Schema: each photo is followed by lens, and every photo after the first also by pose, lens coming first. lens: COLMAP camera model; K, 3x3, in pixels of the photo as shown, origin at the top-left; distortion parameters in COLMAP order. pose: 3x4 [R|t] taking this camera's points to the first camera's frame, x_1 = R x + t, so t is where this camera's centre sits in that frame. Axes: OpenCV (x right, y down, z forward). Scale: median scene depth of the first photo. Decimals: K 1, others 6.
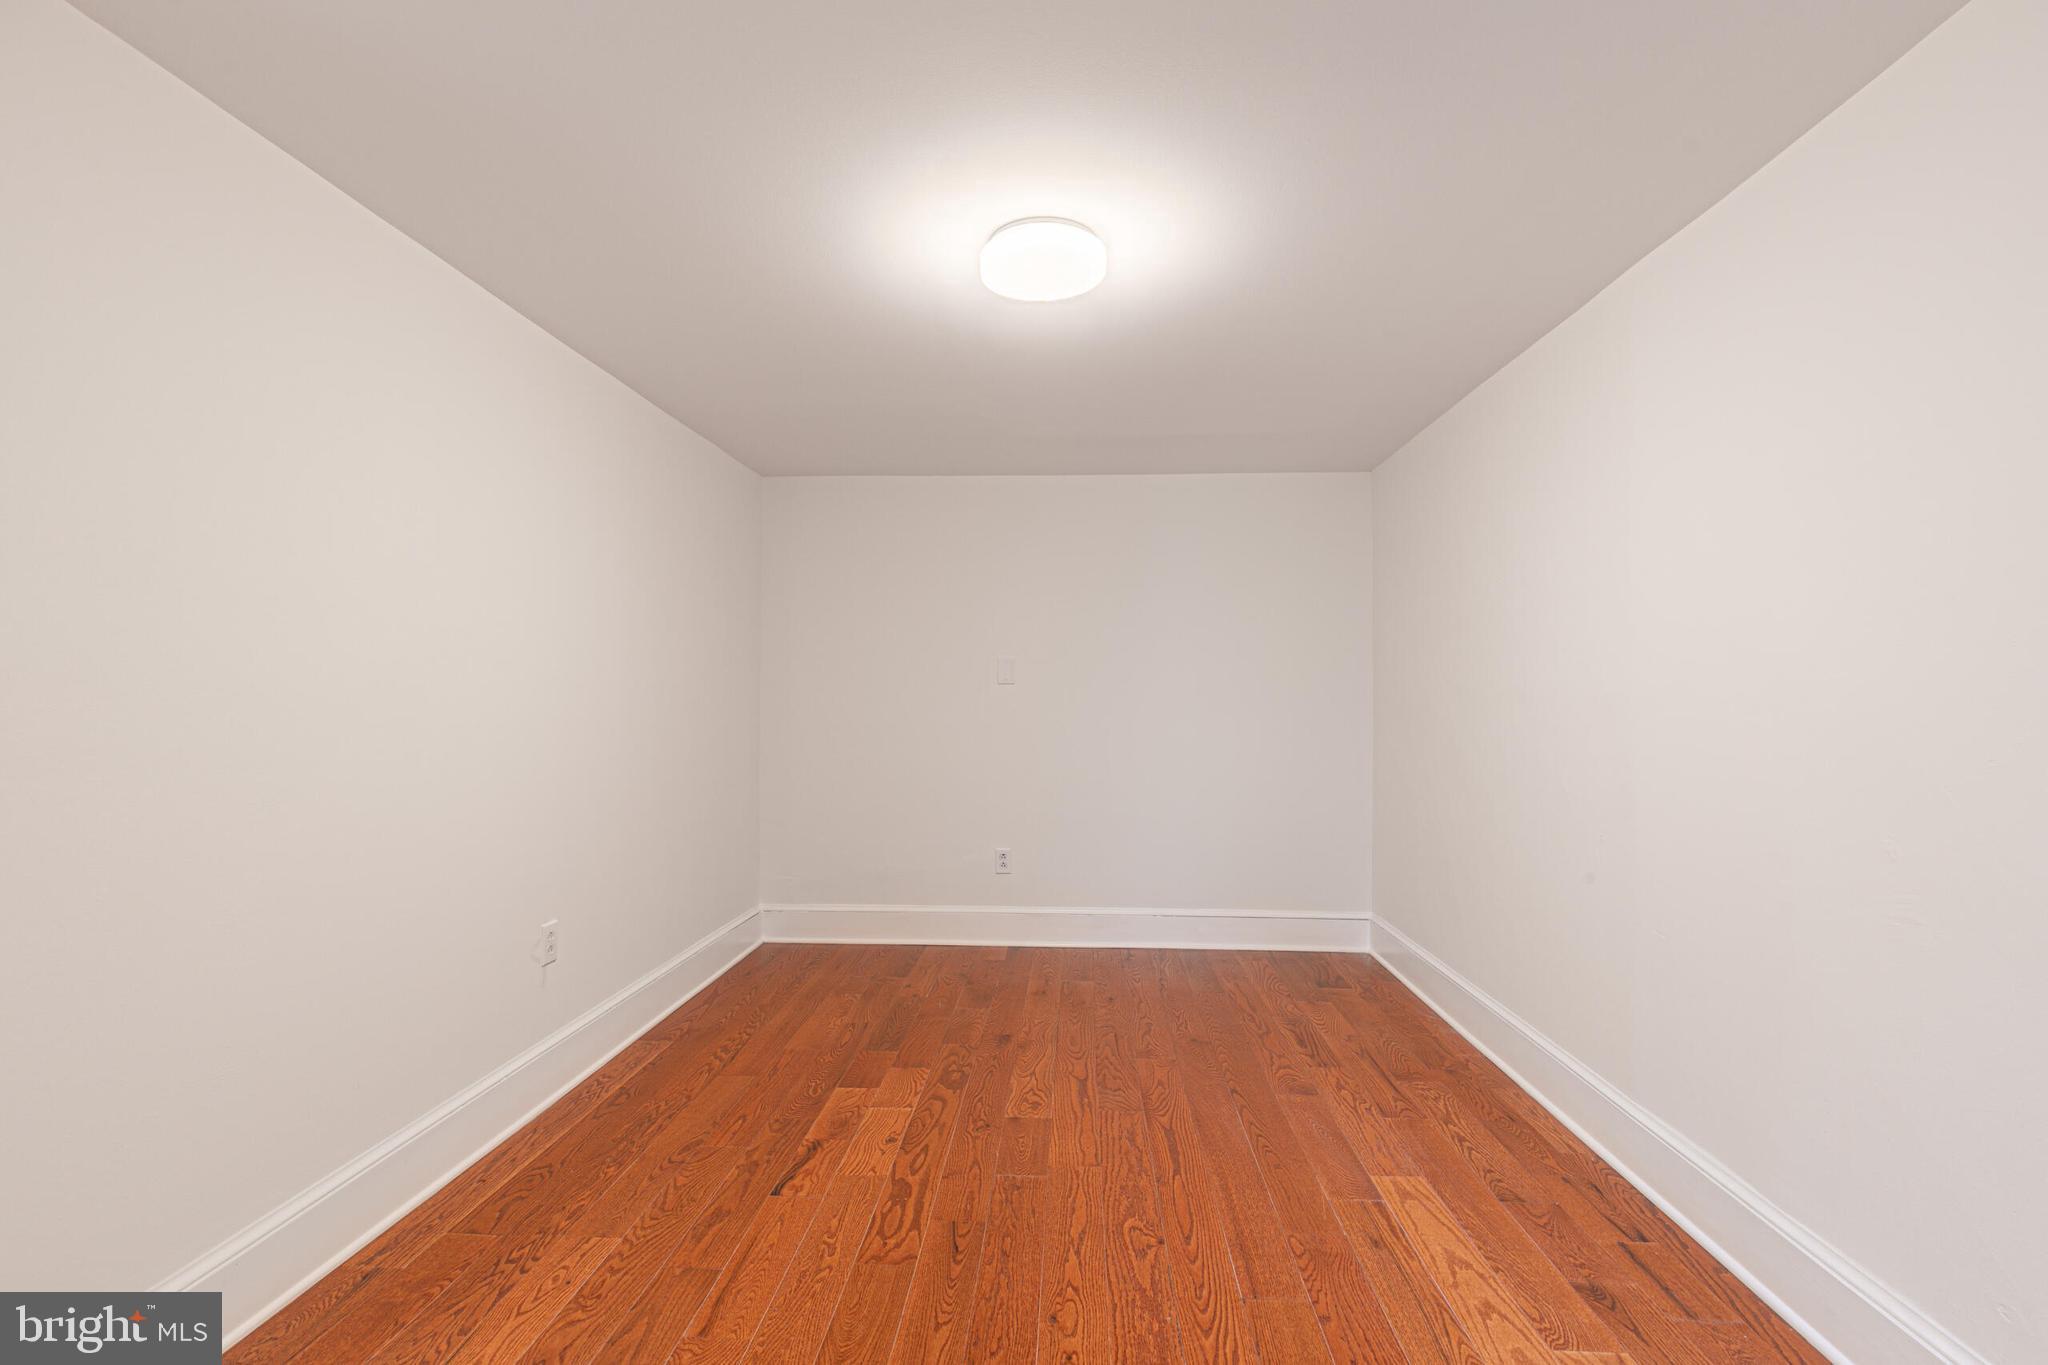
lens RADIAL K [[924.4, 0, 1025.3], [0, 924.4, 692.6], [0, 0, 1]] dist [0.012851, -0.001647]
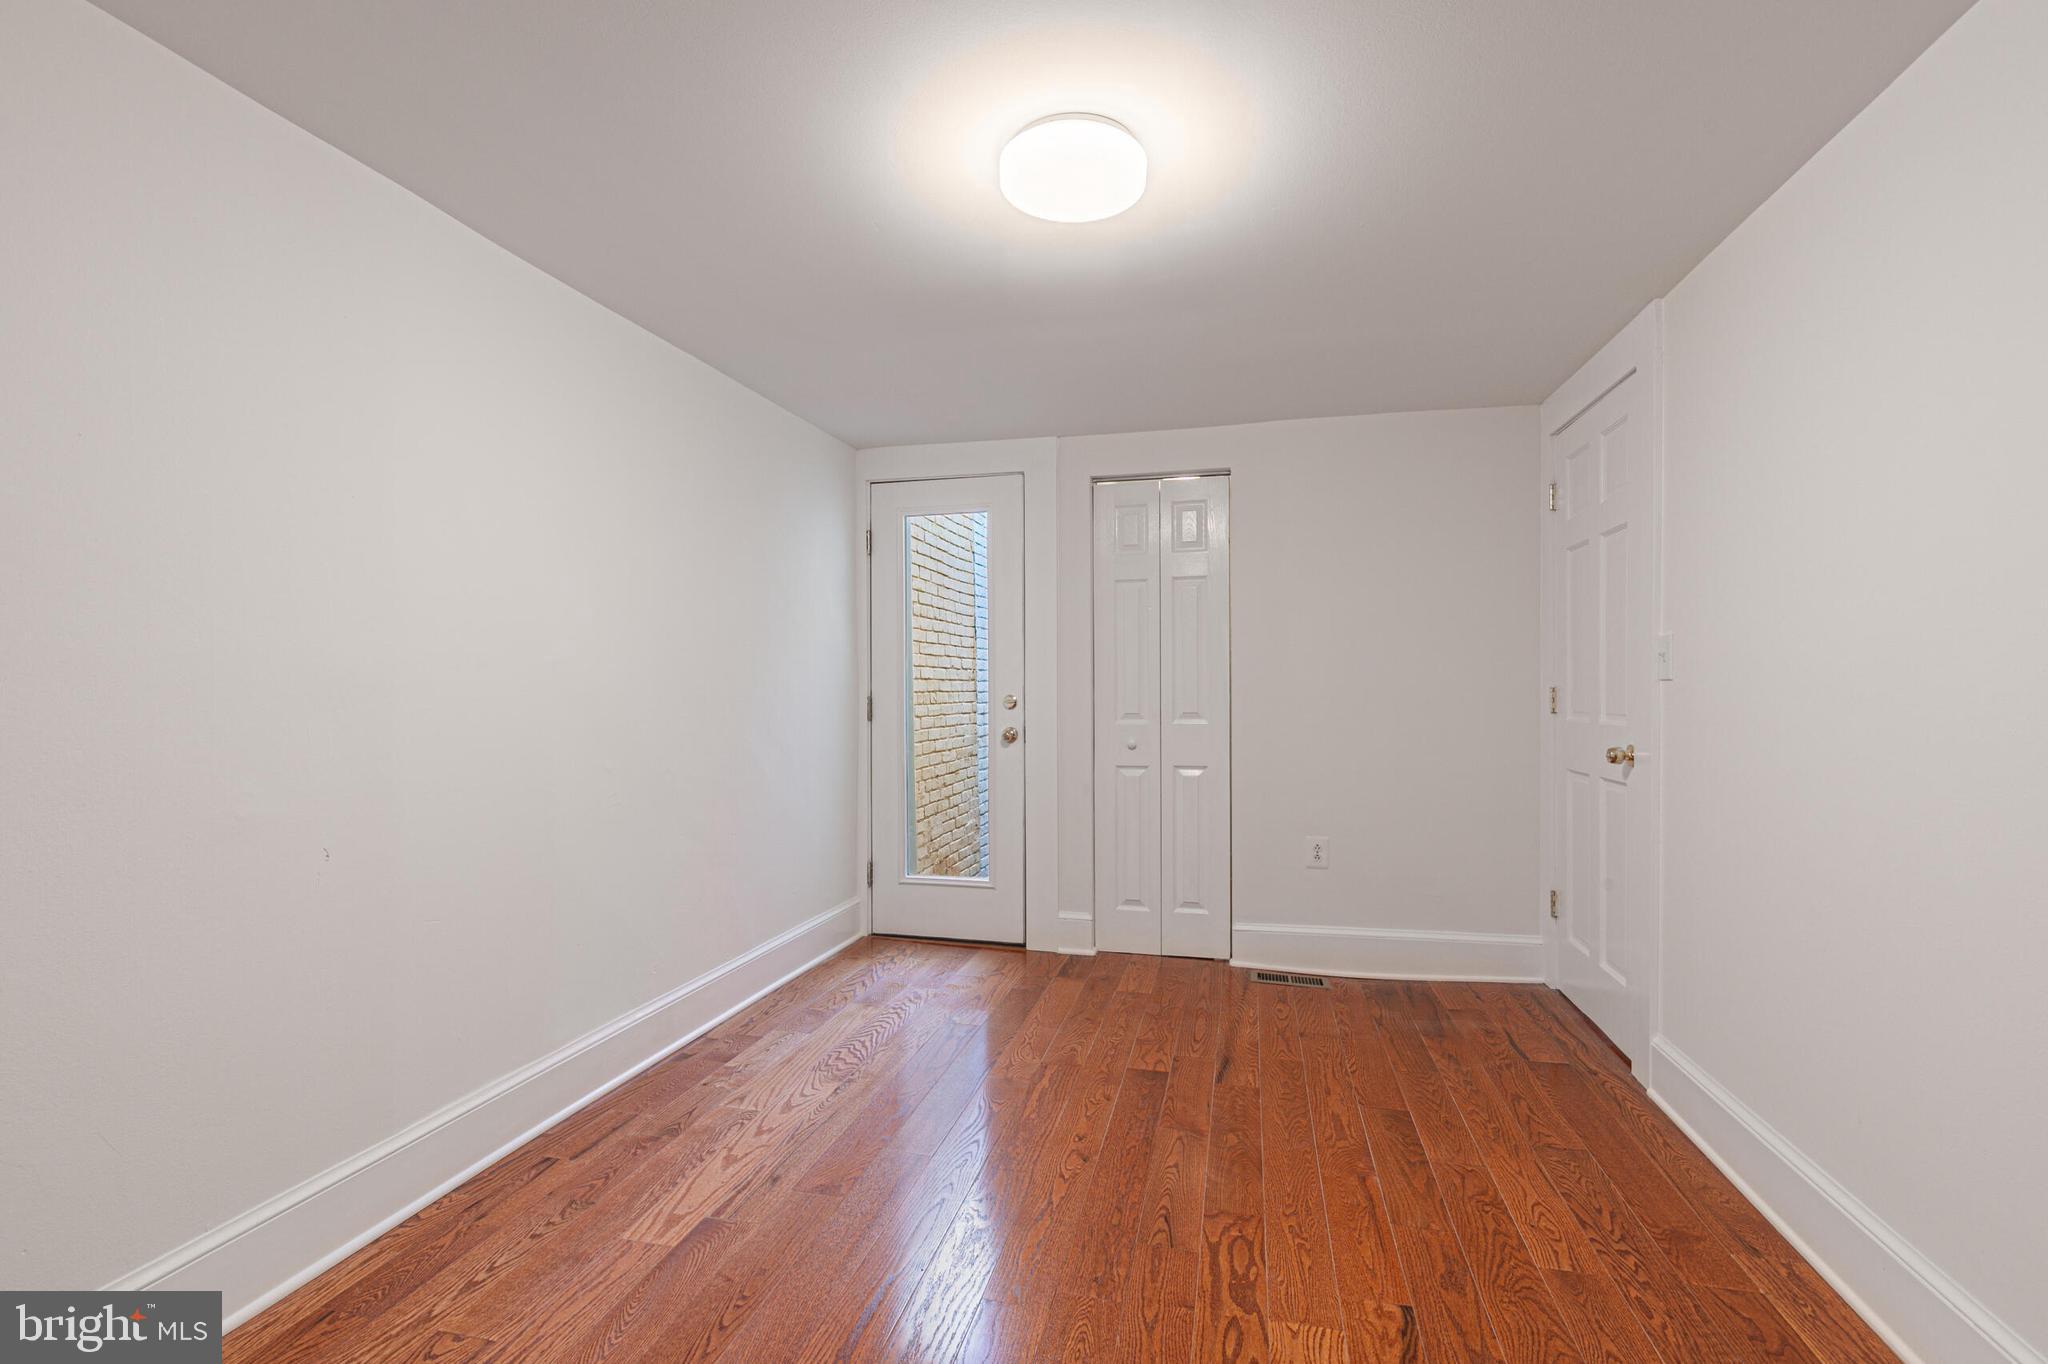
lens RADIAL K [[924.4, 0, 1025.3], [0, 924.4, 692.1], [0, 0, 1]] dist [0.012851, -0.001647]
pose [[-0.984643, -0.002945, 0.174556, -0.093288], [-0.002594, 0.999994, 0.002240, 0.019835], [-0.174562, 0.001753, -0.984645, 1.939130]]
